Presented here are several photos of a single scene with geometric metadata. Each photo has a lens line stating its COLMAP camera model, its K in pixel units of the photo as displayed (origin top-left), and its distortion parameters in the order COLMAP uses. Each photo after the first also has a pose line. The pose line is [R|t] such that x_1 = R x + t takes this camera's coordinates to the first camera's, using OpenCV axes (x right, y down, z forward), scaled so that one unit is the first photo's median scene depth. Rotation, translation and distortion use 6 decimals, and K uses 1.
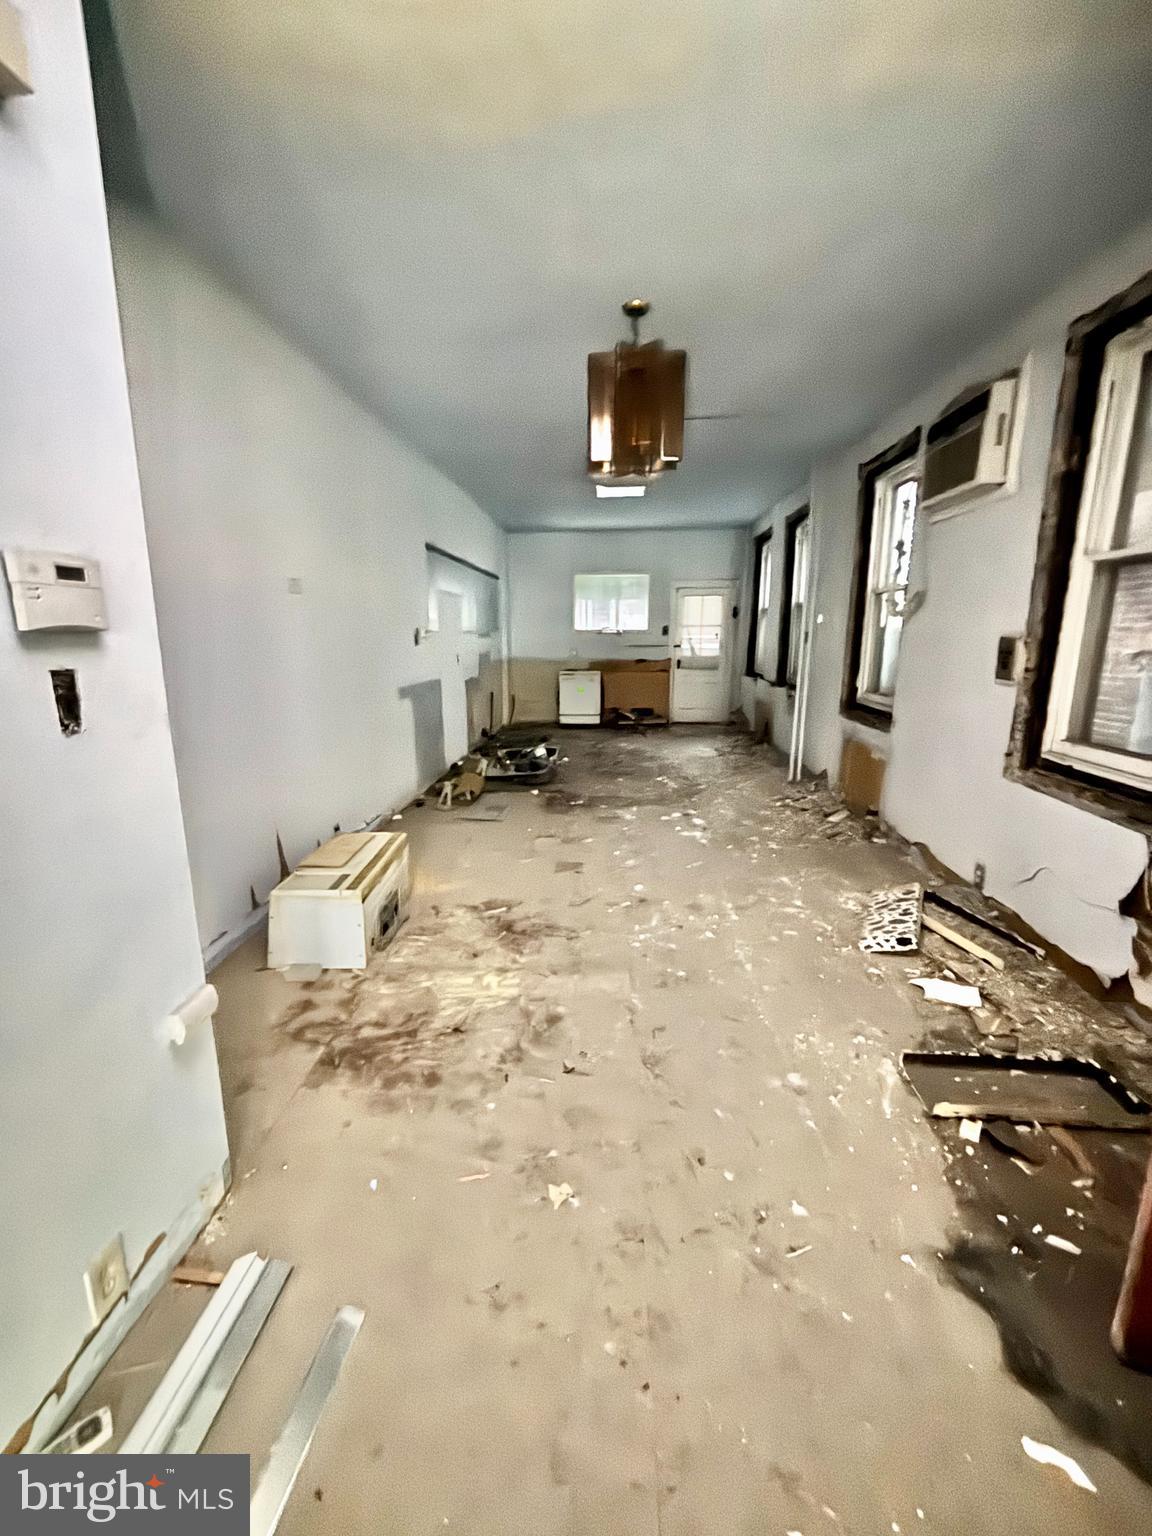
lens RADIAL K [[625.2, 0, 572.2], [0, 625.2, 773.1], [0, 0, 1]] dist [-0.003391, -0.000361]
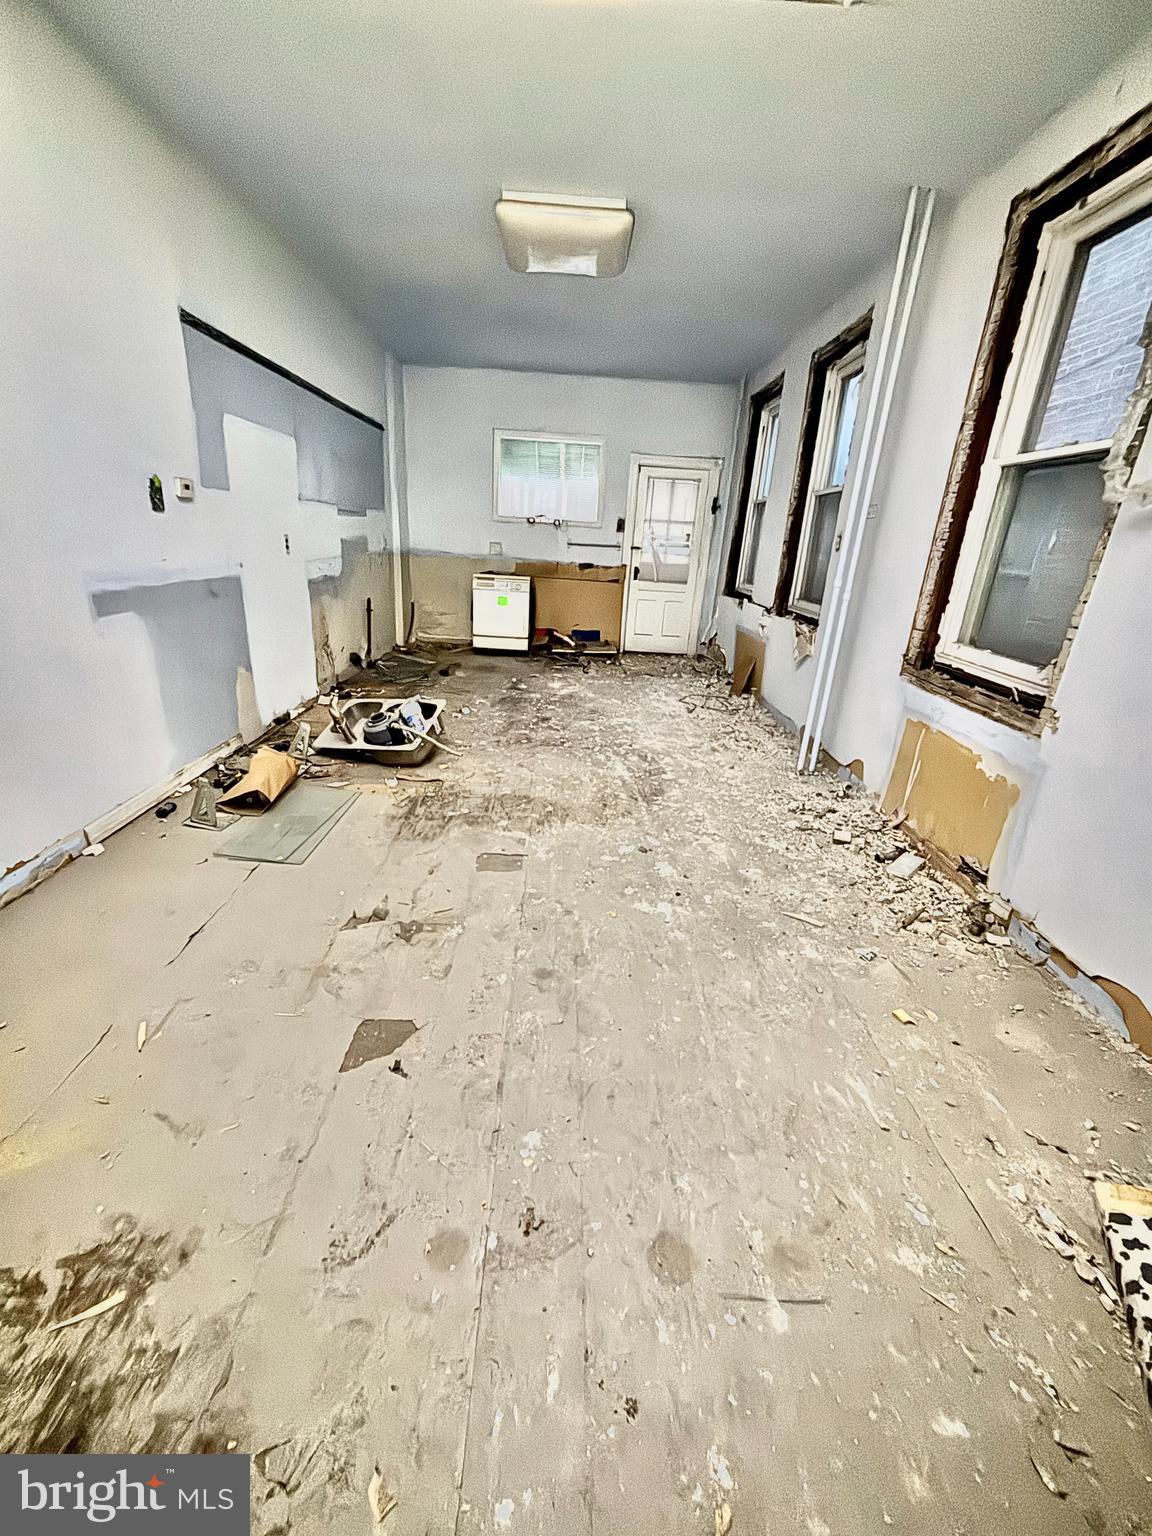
lens RADIAL K [[625.2, 0, 582.8], [0, 625.2, 767.8], [0, 0, 1]] dist [-0.003391, -0.000361]
pose [[0.994001, 0.027310, 0.105911, 0.039434], [-0.041770, 0.989715, 0.136816, -0.050745], [-0.101085, -0.140420, 0.984918, 0.277202]]
